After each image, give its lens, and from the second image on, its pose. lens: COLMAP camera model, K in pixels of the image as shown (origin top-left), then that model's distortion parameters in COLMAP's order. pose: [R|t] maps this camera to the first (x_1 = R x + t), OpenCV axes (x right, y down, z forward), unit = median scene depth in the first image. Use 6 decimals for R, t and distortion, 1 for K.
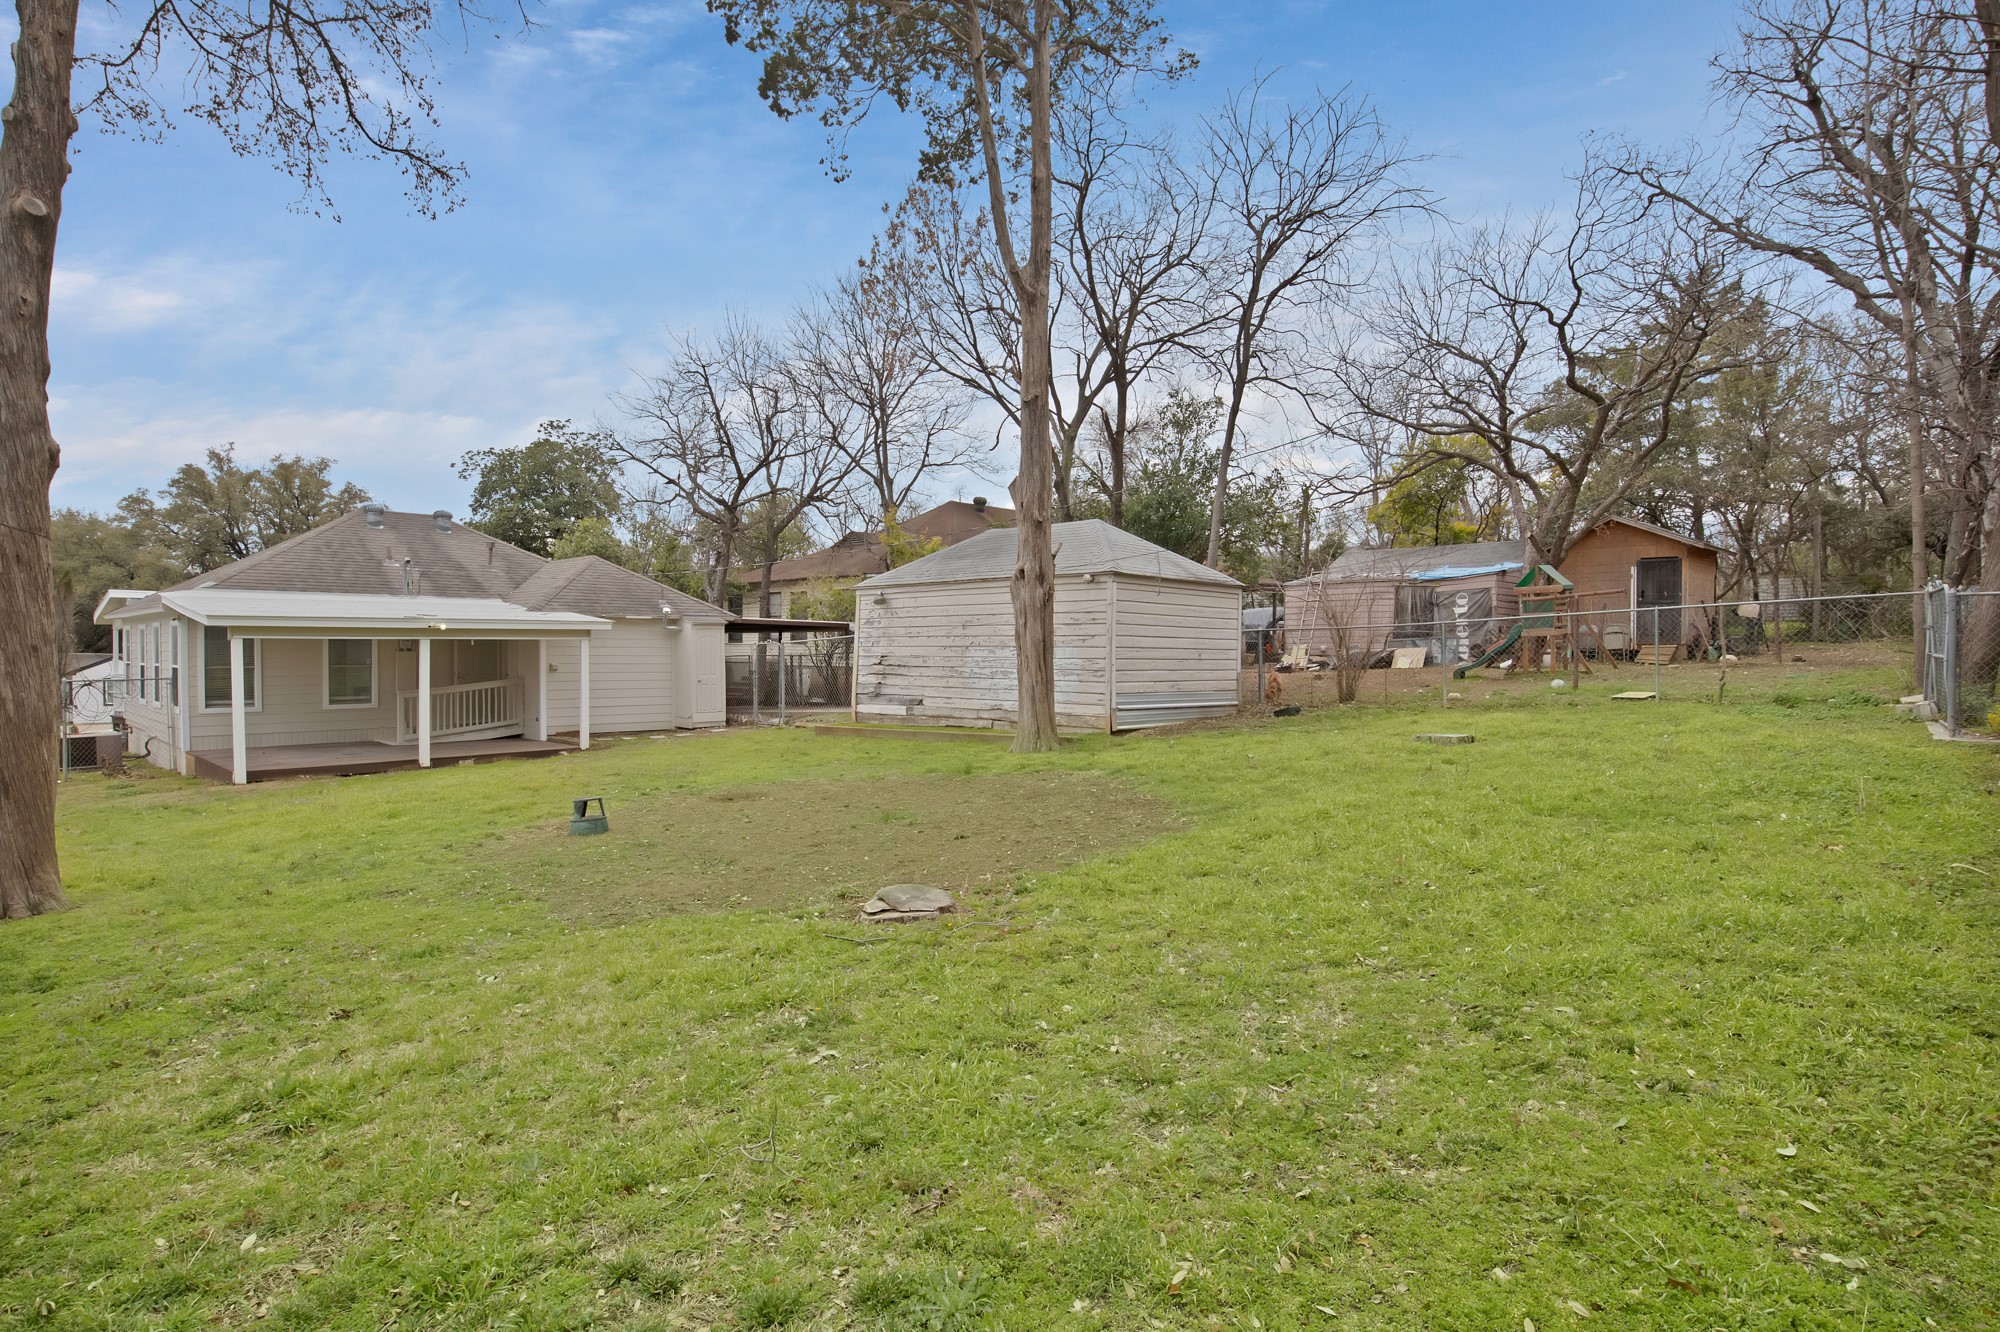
lens RADIAL K [[1026.5, 0, 1001.1], [0, 1026.5, 660.5], [0, 0, 1]] dist [-0.032274, 0.000478]
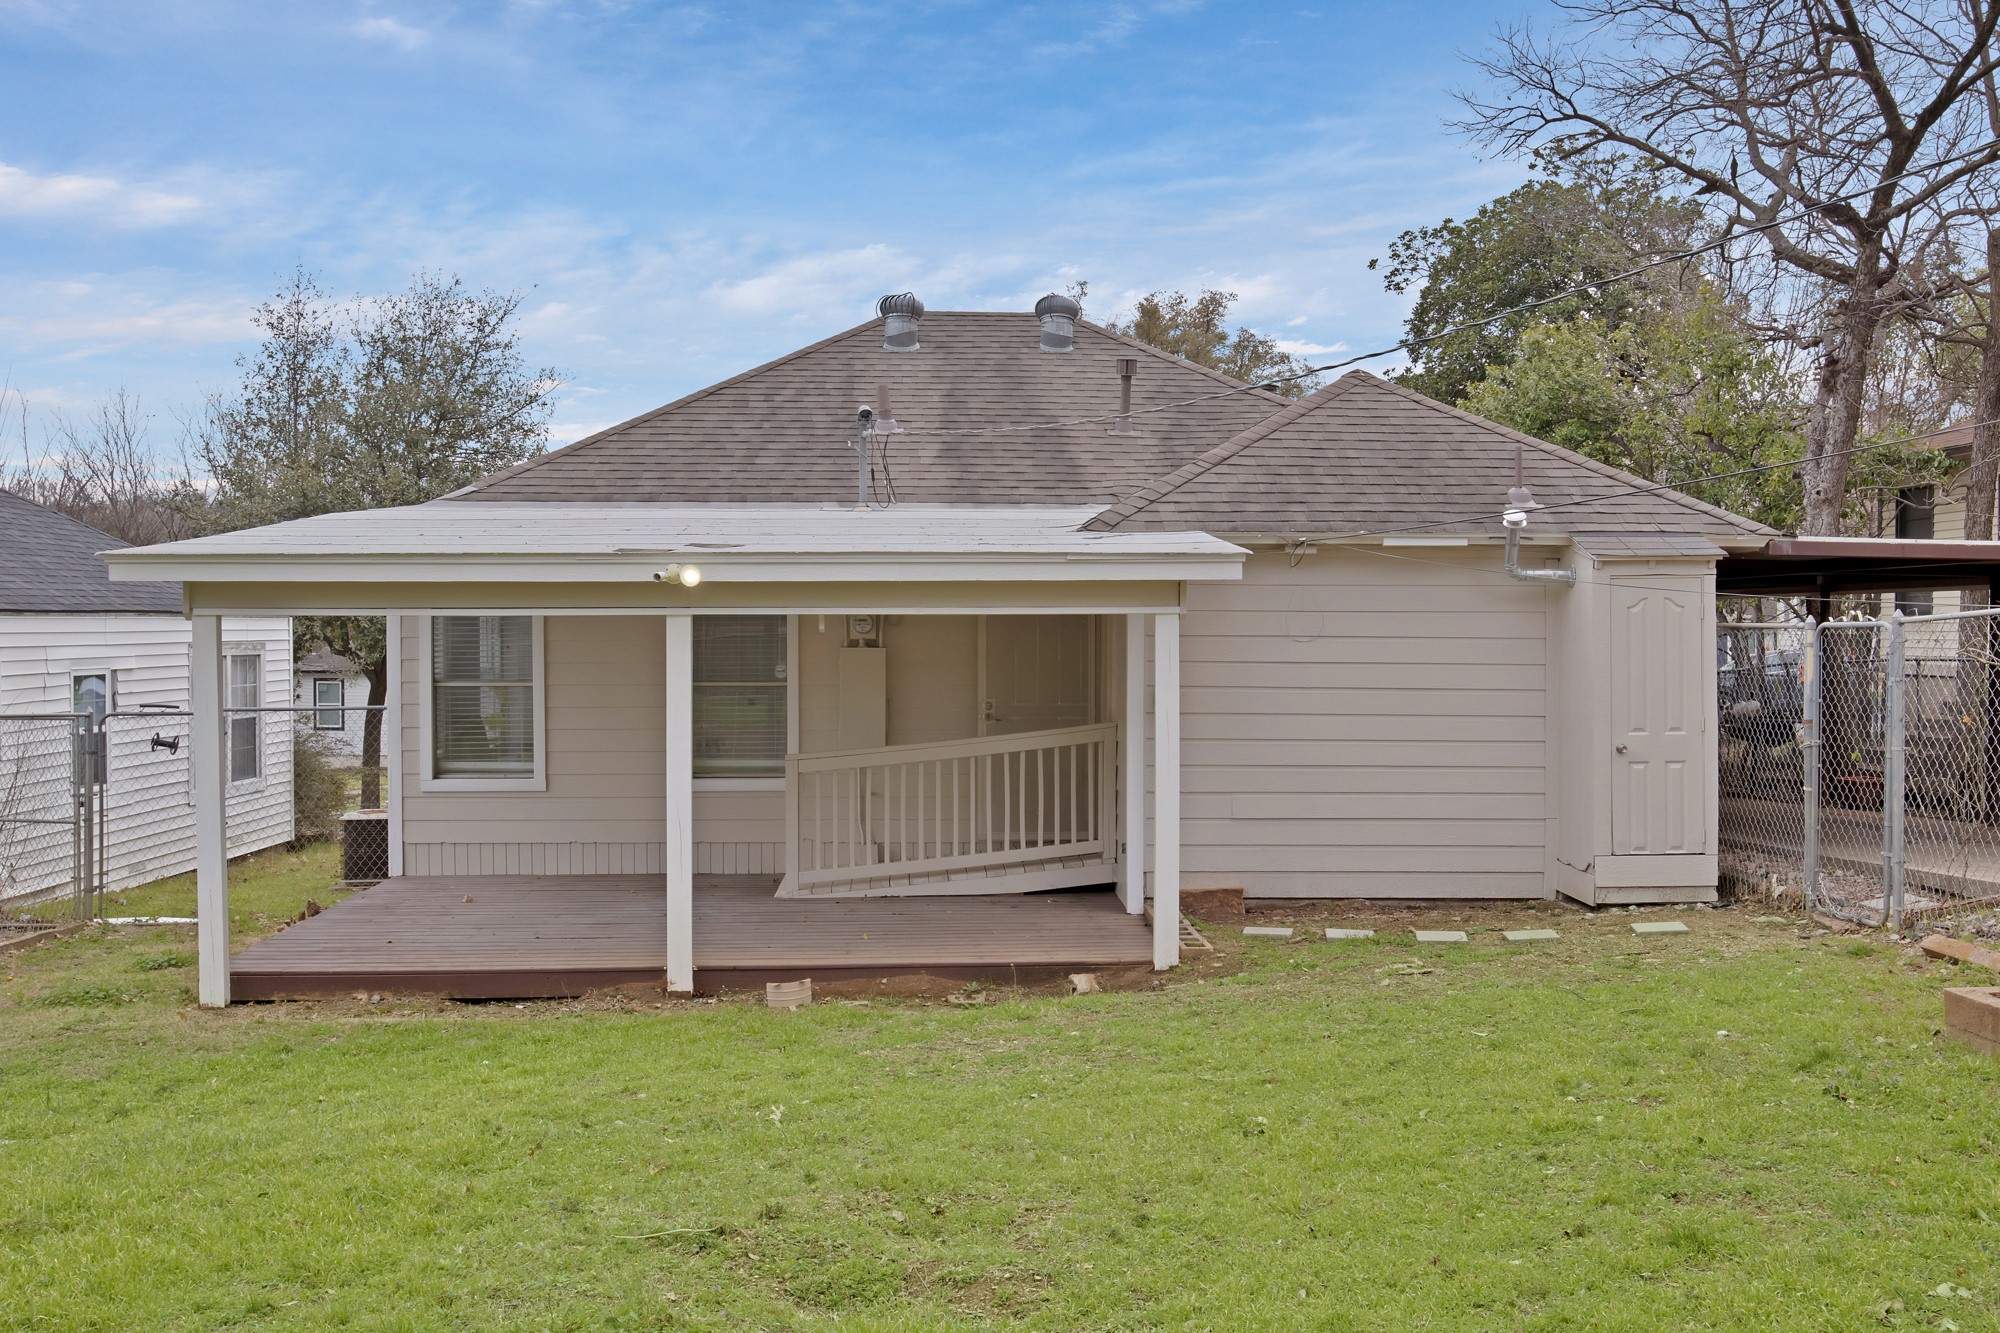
lens RADIAL K [[1965.0, 0, 1001.1], [0, 1965.0, 664.5], [0, 0, 1]] dist [0.010039, 0.000000]
pose [[0.728798, 0.011562, -0.684632, -0.030321], [-0.007863, 0.999933, 0.008516, -0.008116], [0.684684, -0.000823, 0.728840, 0.434683]]
